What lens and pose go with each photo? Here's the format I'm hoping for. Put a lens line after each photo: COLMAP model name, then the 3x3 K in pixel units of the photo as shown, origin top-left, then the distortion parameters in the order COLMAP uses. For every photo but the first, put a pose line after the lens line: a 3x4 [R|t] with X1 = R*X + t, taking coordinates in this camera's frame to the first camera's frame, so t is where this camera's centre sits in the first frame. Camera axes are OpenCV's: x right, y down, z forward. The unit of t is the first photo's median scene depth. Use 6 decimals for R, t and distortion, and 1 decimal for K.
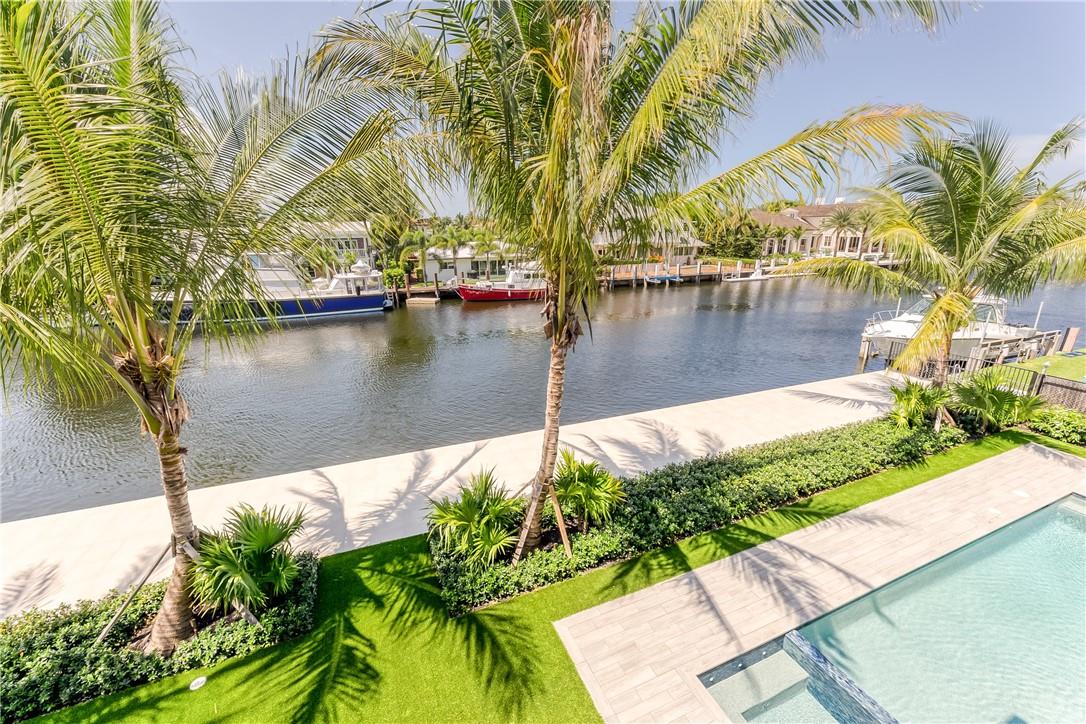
lens RADIAL K [[444.9, 0, 539.3], [0, 444.9, 362.7], [0, 0, 1]] dist [0.000587, -0.000654]
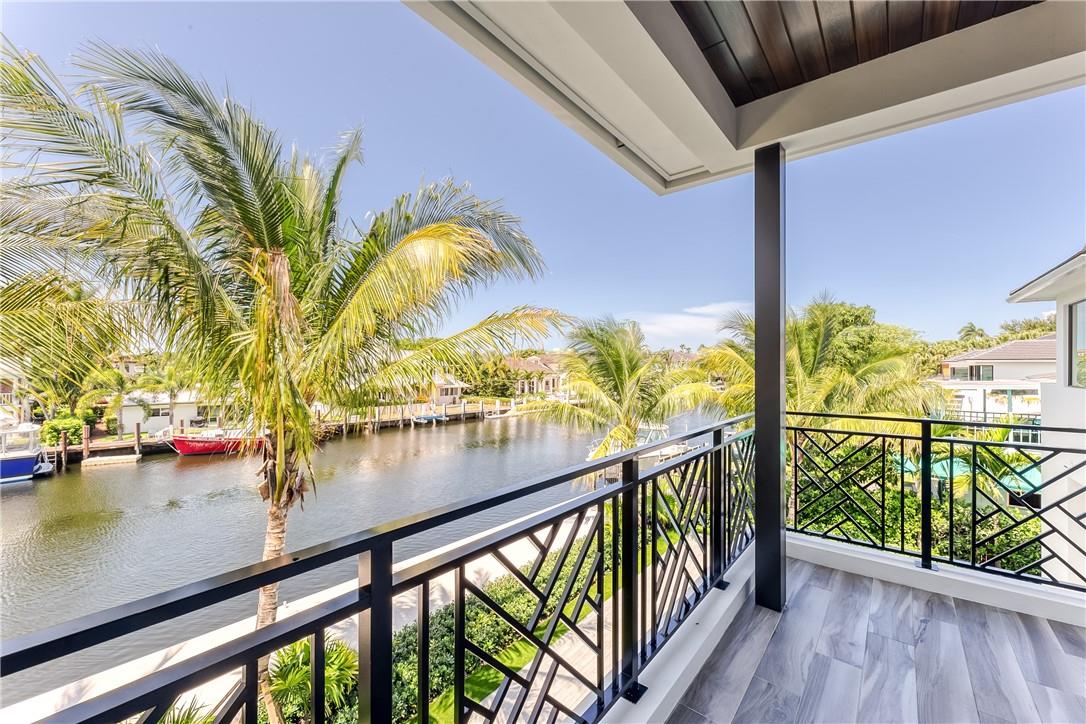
lens RADIAL K [[444.9, 0, 547.4], [0, 444.9, 357.3], [0, 0, 1]] dist [0.000587, -0.000654]
pose [[0.873358, 0.028067, 0.486270, 0.011644], [0.125575, 0.951615, -0.280464, -0.000395], [-0.470614, 0.306008, 0.827576, -0.022425]]
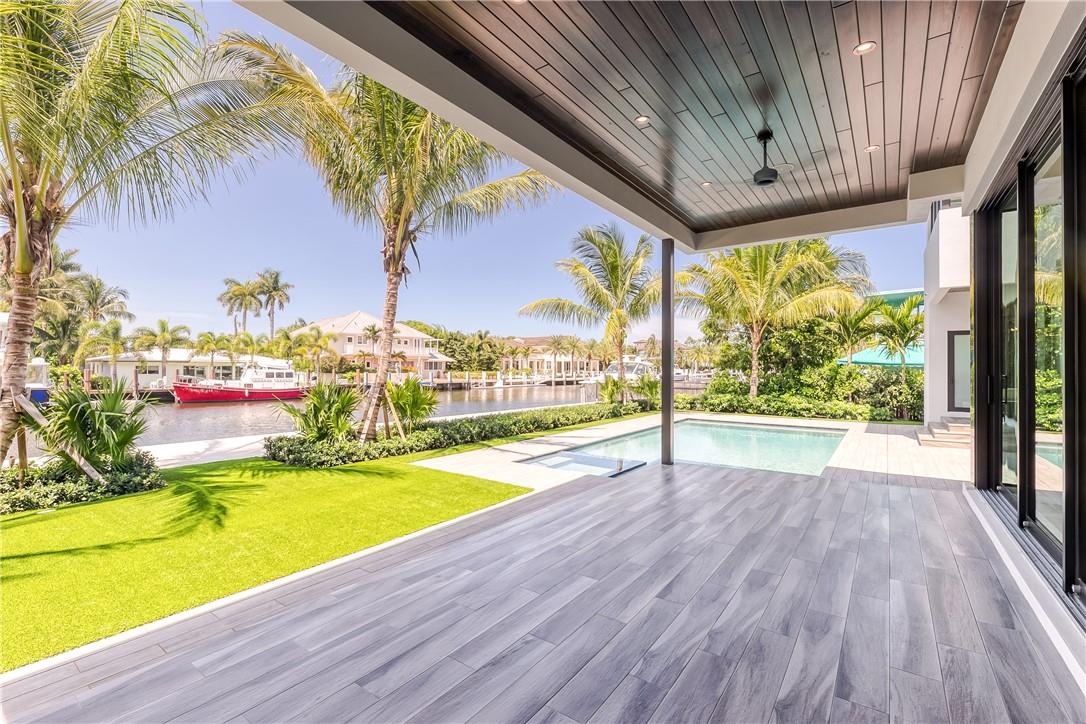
lens RADIAL K [[484.4, 0, 534.8], [0, 484.4, 363.8], [0, 0, 1]] dist [0.011178, 0.000661]
pose [[0.863303, 0.032493, 0.503639, -0.055360], [0.126916, 0.951878, -0.278963, 0.117038], [-0.488467, 0.304750, 0.817635, -0.064166]]
